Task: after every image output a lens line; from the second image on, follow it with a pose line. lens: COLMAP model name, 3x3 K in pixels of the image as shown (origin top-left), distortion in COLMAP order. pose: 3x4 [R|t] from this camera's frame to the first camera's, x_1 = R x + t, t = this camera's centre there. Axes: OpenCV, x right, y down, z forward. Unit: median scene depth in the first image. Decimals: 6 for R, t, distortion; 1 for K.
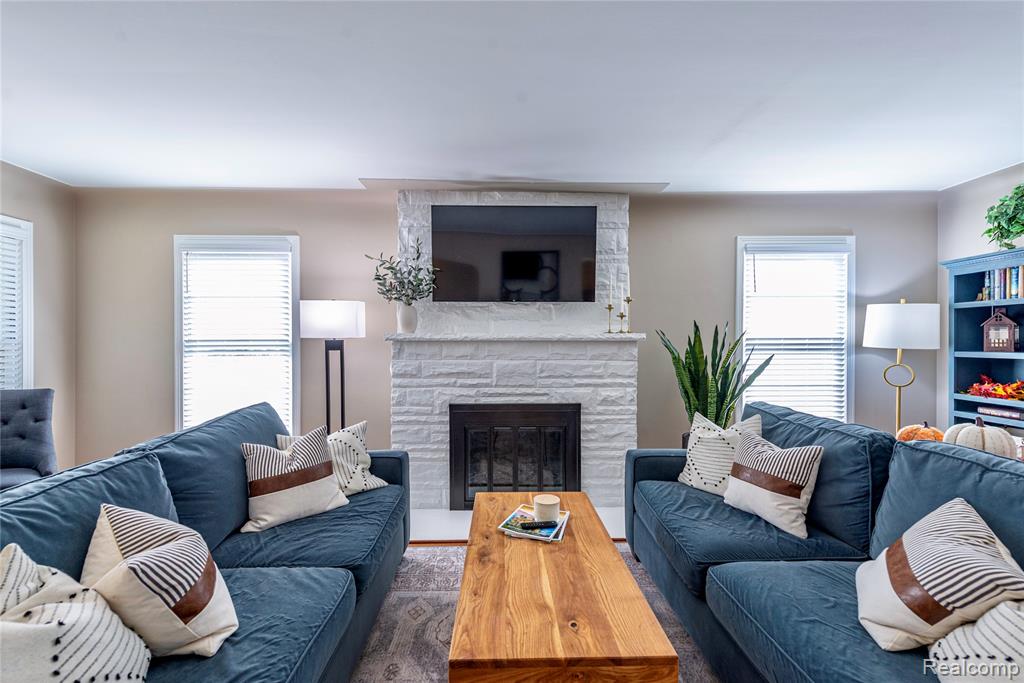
lens RADIAL K [[409.7, 0, 508.8], [0, 409.7, 346.3], [0, 0, 1]] dist [0.004058, -0.000534]
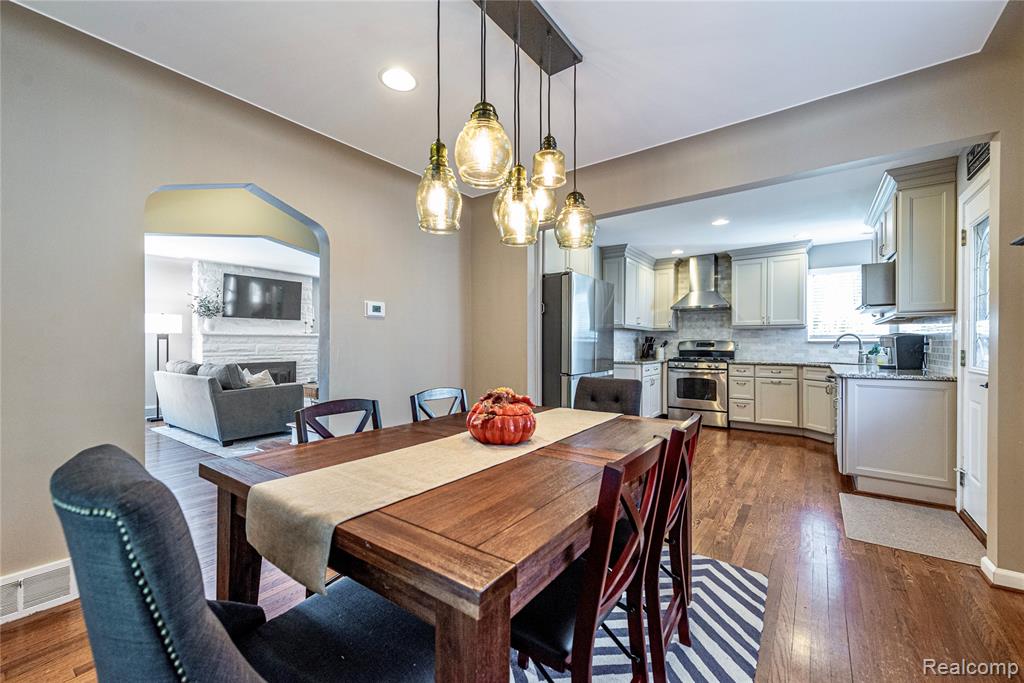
lens RADIAL K [[409.7, 0, 519.3], [0, 409.7, 342.4], [0, 0, 1]] dist [0.004058, -0.000534]
pose [[0.605714, 0.001818, 0.795681, -0.978025], [-0.000506, 0.999998, -0.001900, 0.028012], [-0.795683, 0.000748, 0.605713, -1.579465]]
